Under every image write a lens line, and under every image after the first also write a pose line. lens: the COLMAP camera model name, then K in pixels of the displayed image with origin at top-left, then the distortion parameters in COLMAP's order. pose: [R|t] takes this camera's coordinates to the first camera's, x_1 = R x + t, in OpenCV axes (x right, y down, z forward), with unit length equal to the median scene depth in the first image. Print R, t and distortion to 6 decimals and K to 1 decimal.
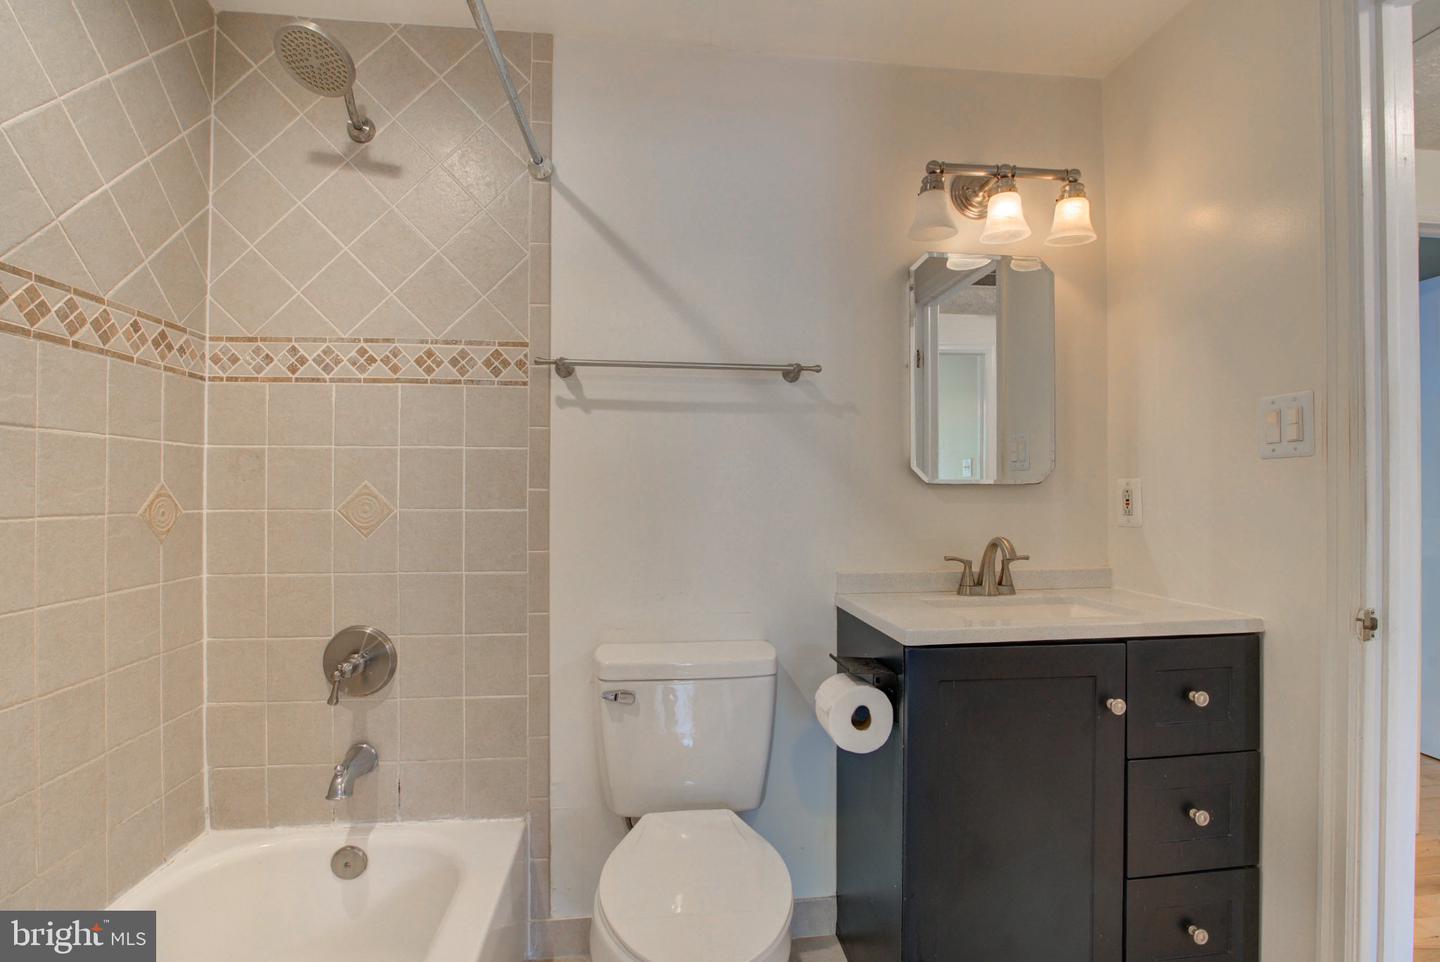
lens RADIAL K [[659.6, 0, 722.4], [0, 659.6, 487.7], [0, 0, 1]] dist [-0.020125, 0.000621]
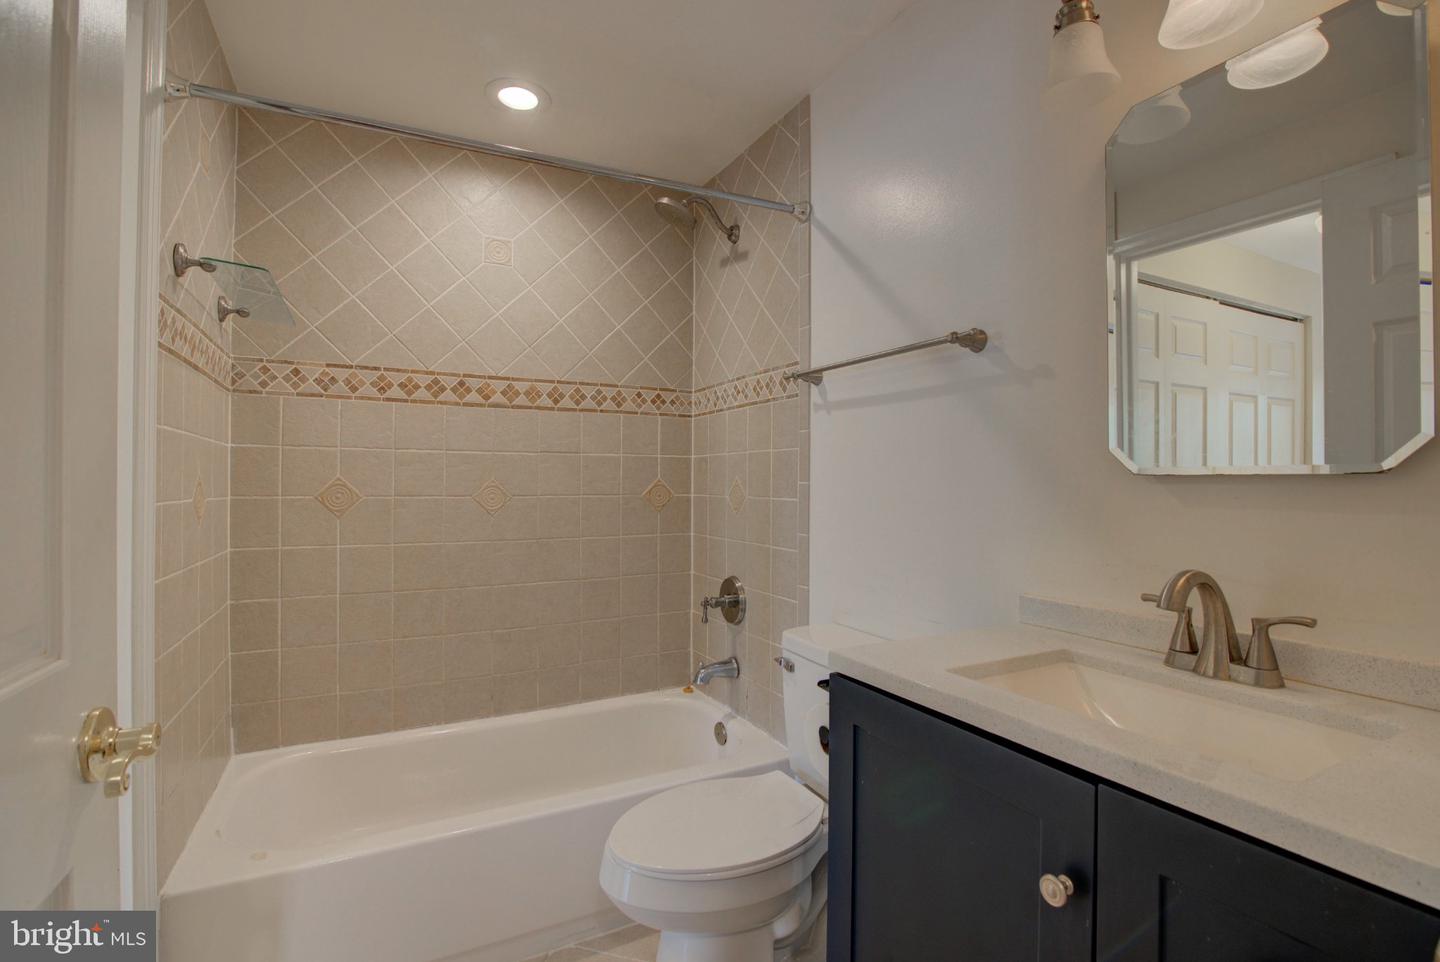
lens RADIAL K [[653.9, 0, 720.0], [0, 653.9, 481.0], [0, 0, 1]] dist [-0.023305, 0.000111]
pose [[0.374077, -0.000055, -0.927397, 0.779058], [-0.000900, 1.000000, -0.000422, 0.000119], [0.927397, 0.000992, 0.374077, 0.428024]]
